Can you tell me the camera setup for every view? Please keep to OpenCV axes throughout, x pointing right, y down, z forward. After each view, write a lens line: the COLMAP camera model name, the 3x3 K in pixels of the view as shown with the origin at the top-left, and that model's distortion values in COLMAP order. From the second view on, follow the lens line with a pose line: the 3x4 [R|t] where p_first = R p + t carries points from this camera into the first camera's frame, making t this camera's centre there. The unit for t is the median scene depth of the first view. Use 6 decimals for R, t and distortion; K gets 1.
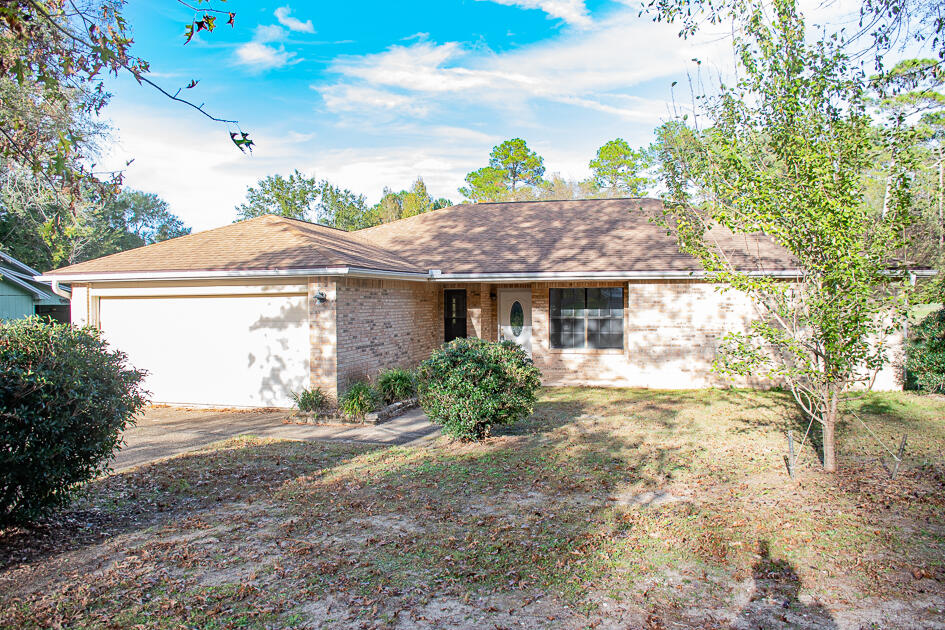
lens RADIAL K [[755.2, 0, 475.8], [0, 755.2, 326.7], [0, 0, 1]] dist [-0.140307, 0.082241]
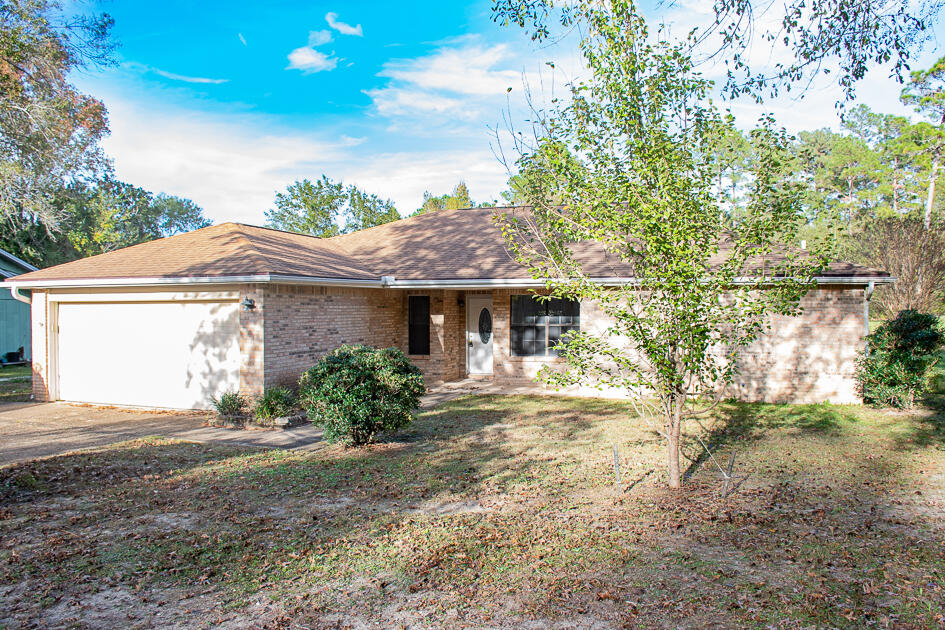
lens RADIAL K [[765.3, 0, 474.9], [0, 765.3, 330.5], [0, 0, 1]] dist [-0.135647, 0.073420]
pose [[0.997170, 0.007423, -0.074817, 0.121283], [-0.007601, 0.999969, -0.002090, -0.001942], [0.074800, 0.002653, 0.997195, -0.005315]]
